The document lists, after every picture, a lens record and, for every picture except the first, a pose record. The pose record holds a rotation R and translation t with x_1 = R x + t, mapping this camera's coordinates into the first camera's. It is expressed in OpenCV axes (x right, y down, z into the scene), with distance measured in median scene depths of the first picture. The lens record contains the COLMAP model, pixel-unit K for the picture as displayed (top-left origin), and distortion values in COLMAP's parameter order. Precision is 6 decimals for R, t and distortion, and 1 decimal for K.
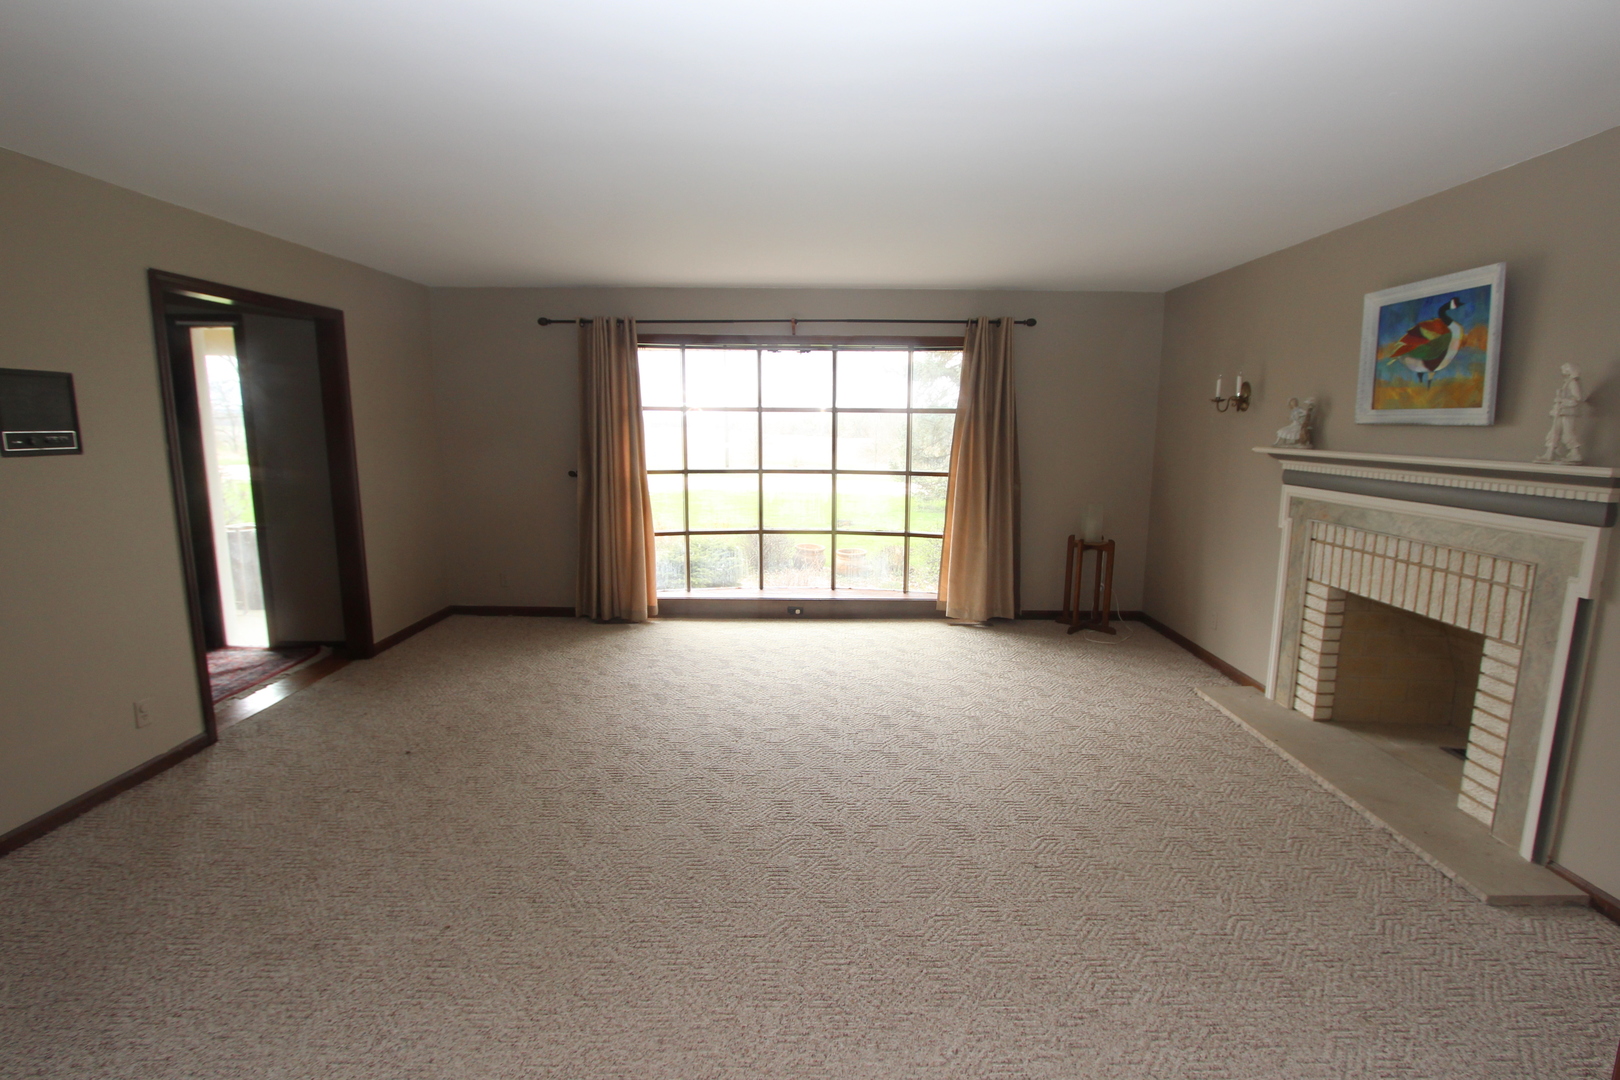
lens RADIAL K [[751.1, 0, 815.6], [0, 751.1, 543.3], [0, 0, 1]] dist [-0.000651, -0.000133]
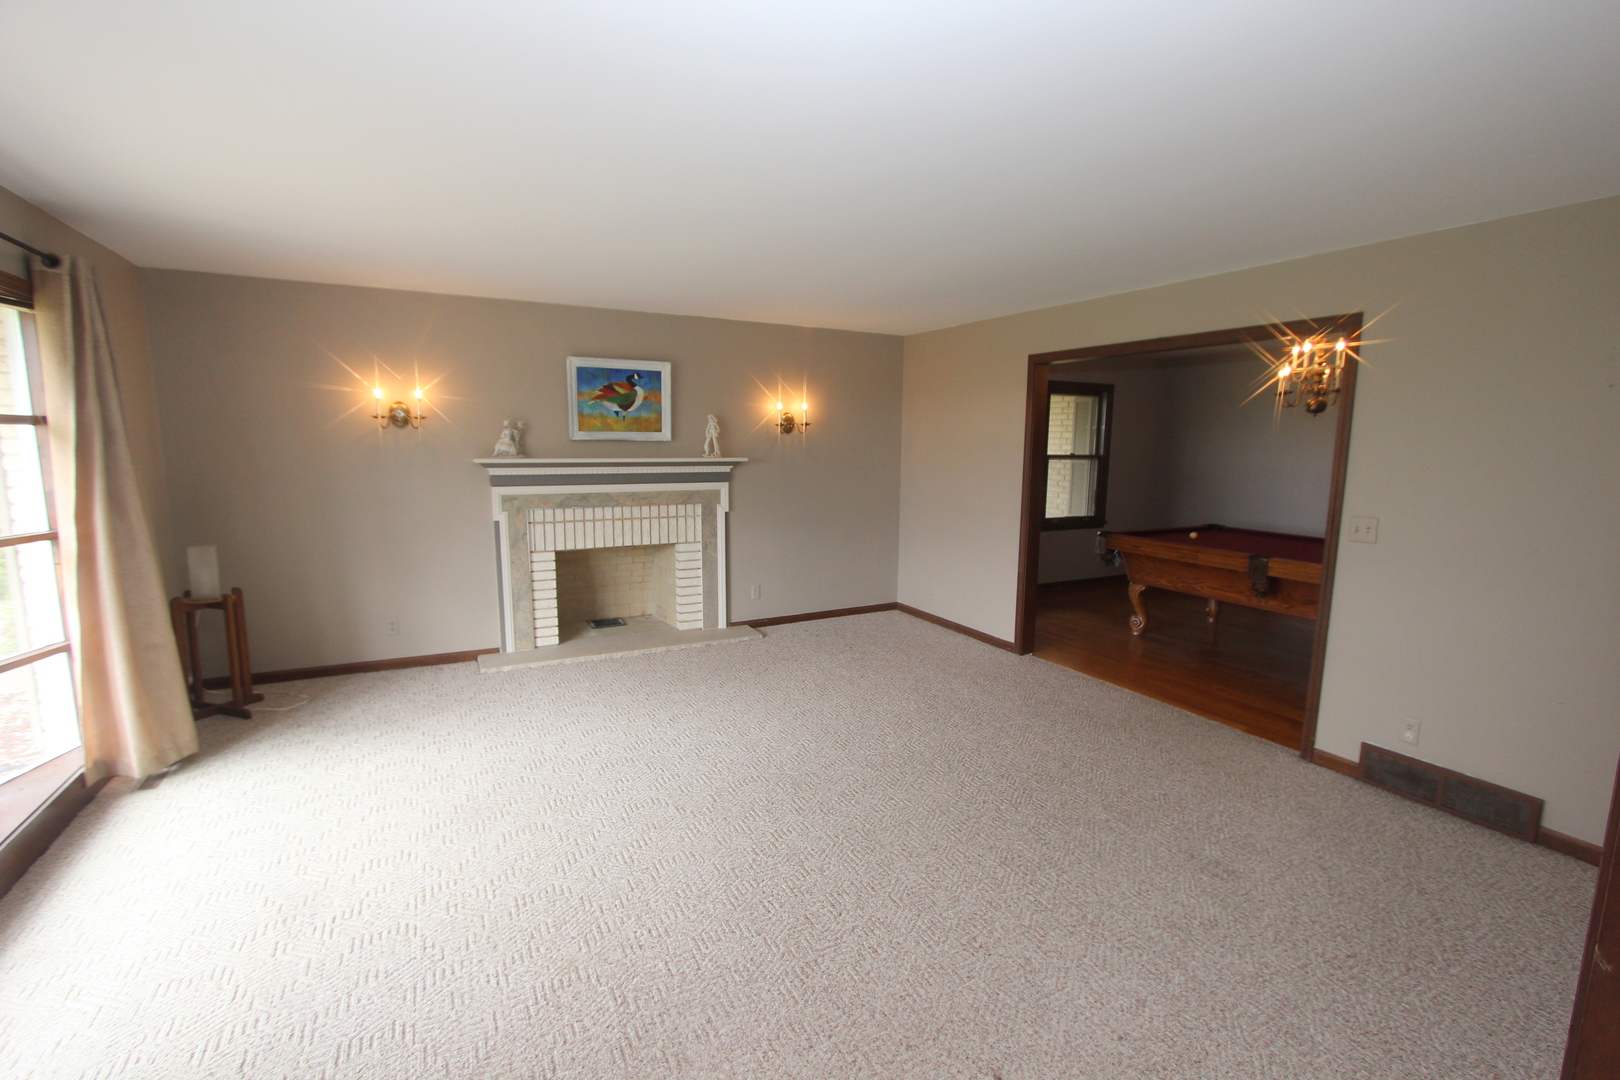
lens RADIAL K [[751.1, 0, 814.7], [0, 751.1, 540.3], [0, 0, 1]] dist [-0.000651, -0.000133]
pose [[-0.434418, -0.131263, 0.891095, -0.945970], [0.134960, 0.968669, 0.208484, -0.225579], [-0.890543, 0.210832, -0.403092, 1.286748]]
